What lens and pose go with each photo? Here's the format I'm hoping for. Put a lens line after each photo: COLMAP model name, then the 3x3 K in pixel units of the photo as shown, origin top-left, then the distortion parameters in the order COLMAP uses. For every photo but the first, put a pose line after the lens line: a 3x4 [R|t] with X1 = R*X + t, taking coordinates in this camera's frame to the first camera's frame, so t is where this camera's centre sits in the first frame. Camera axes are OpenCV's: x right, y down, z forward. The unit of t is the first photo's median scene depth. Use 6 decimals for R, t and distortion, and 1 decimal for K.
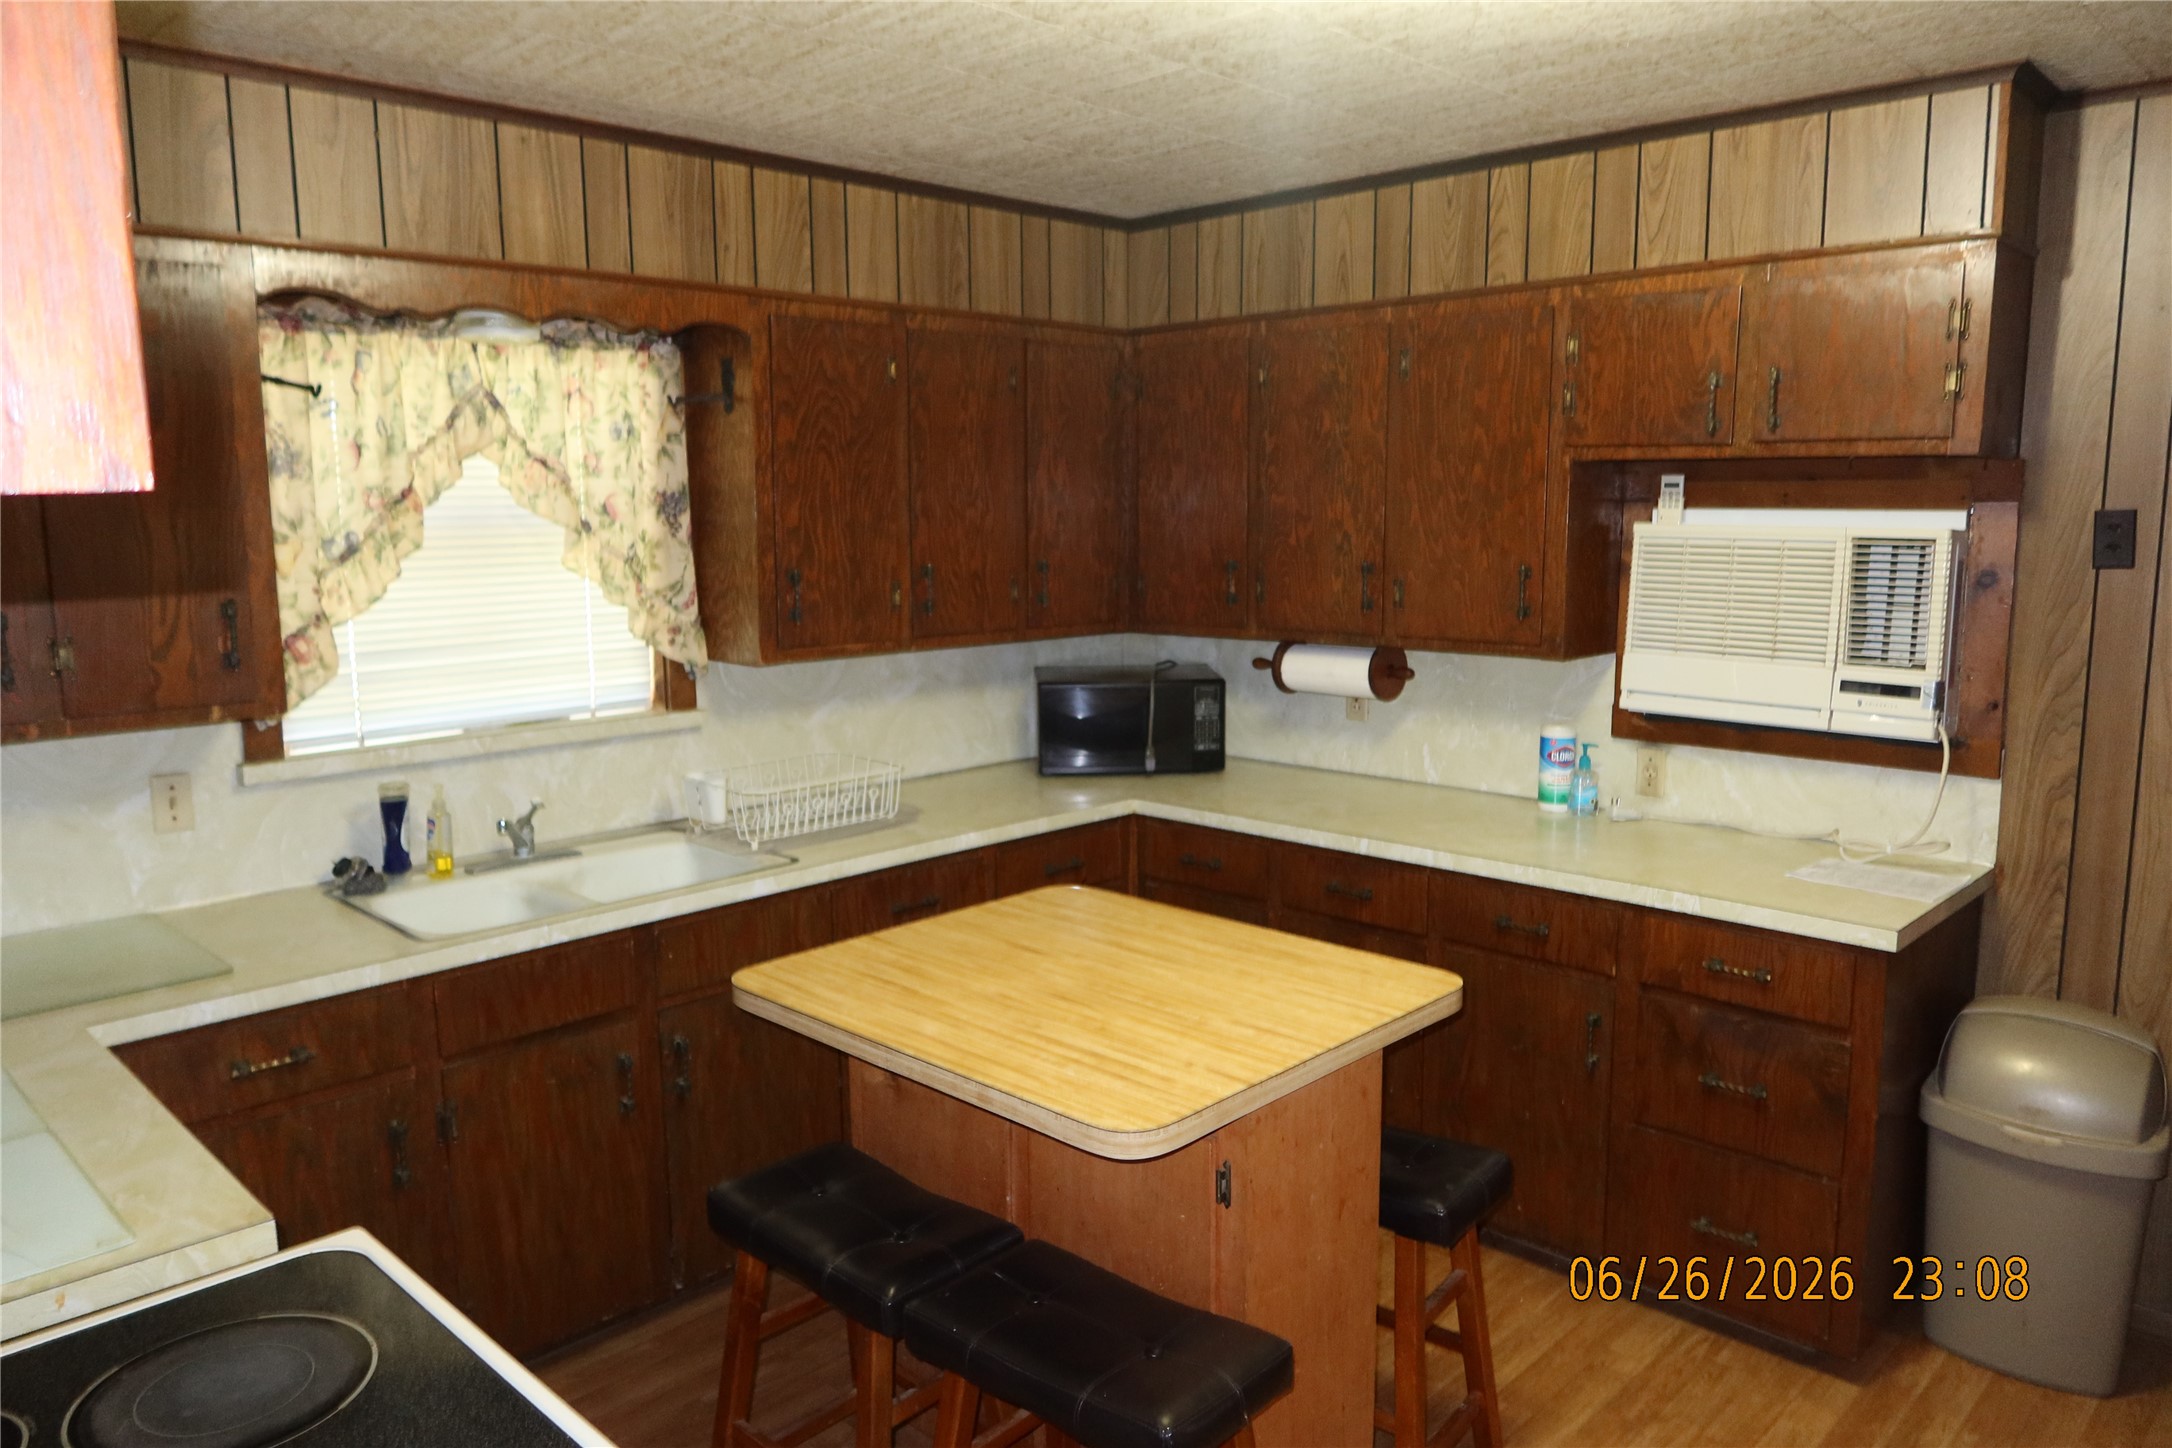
lens RADIAL K [[1493.9, 0, 1091.3], [0, 1493.9, 719.5], [0, 0, 1]] dist [-0.026822, 0.009720]
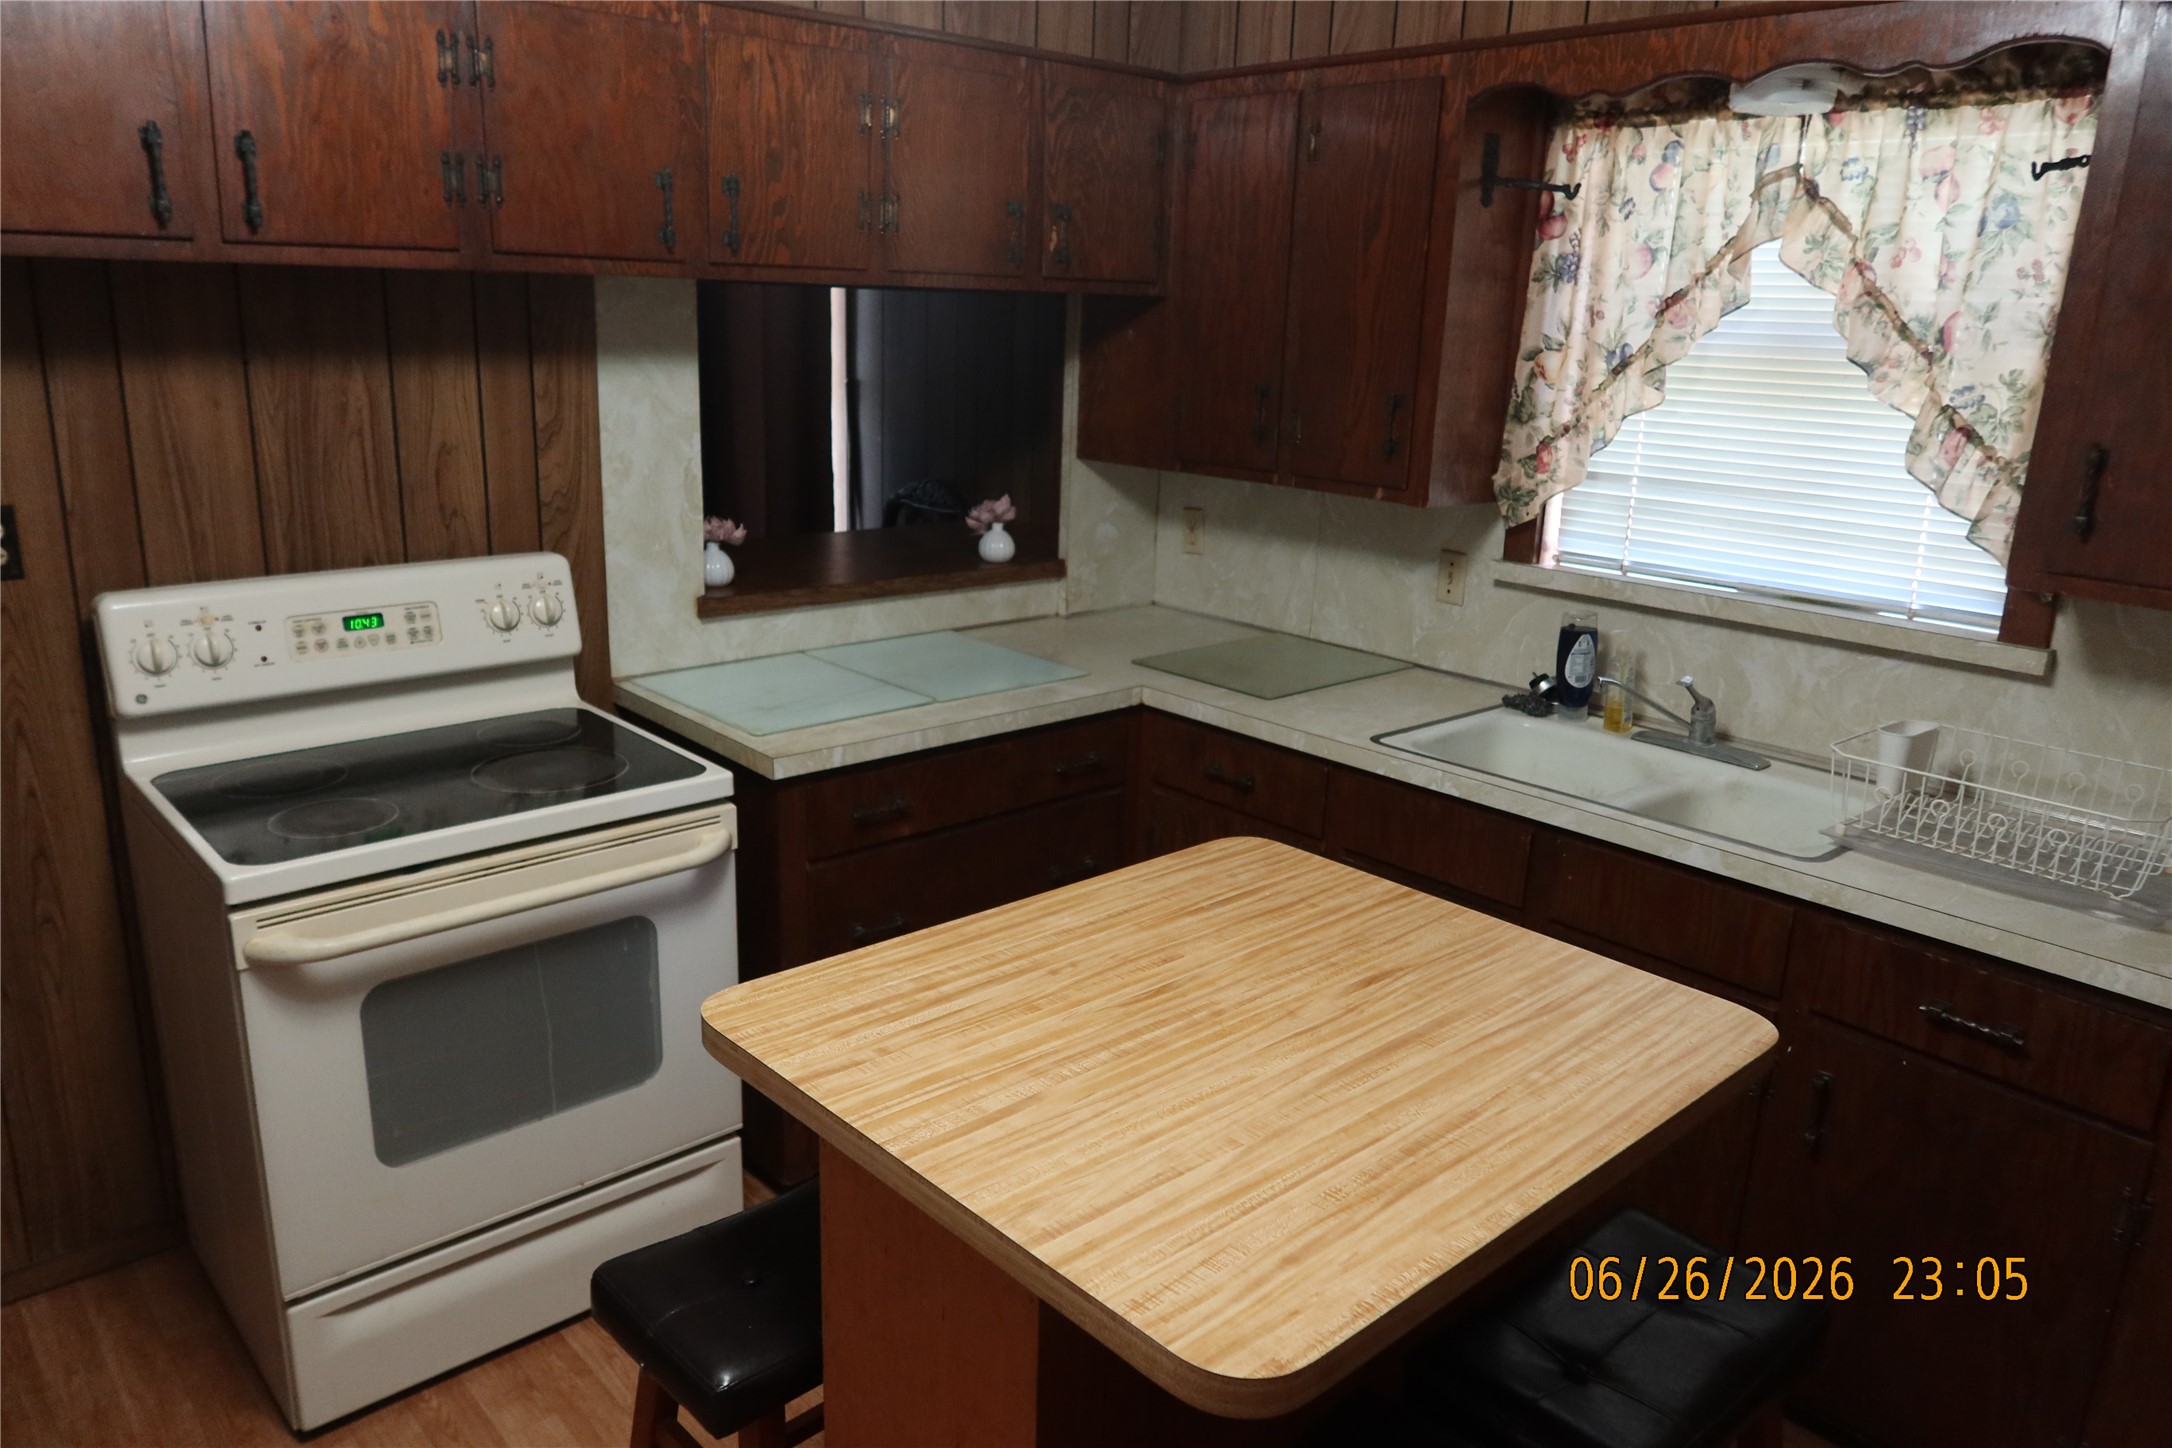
lens RADIAL K [[1493.9, 0, 1089.5], [0, 1493.9, 726.8], [0, 0, 1]] dist [-0.026822, 0.009720]
pose [[-0.052552, 0.275635, -0.959825, 0.604729], [-0.180916, 0.942620, 0.280600, -0.124876], [0.982094, 0.188393, 0.000330, 0.880891]]
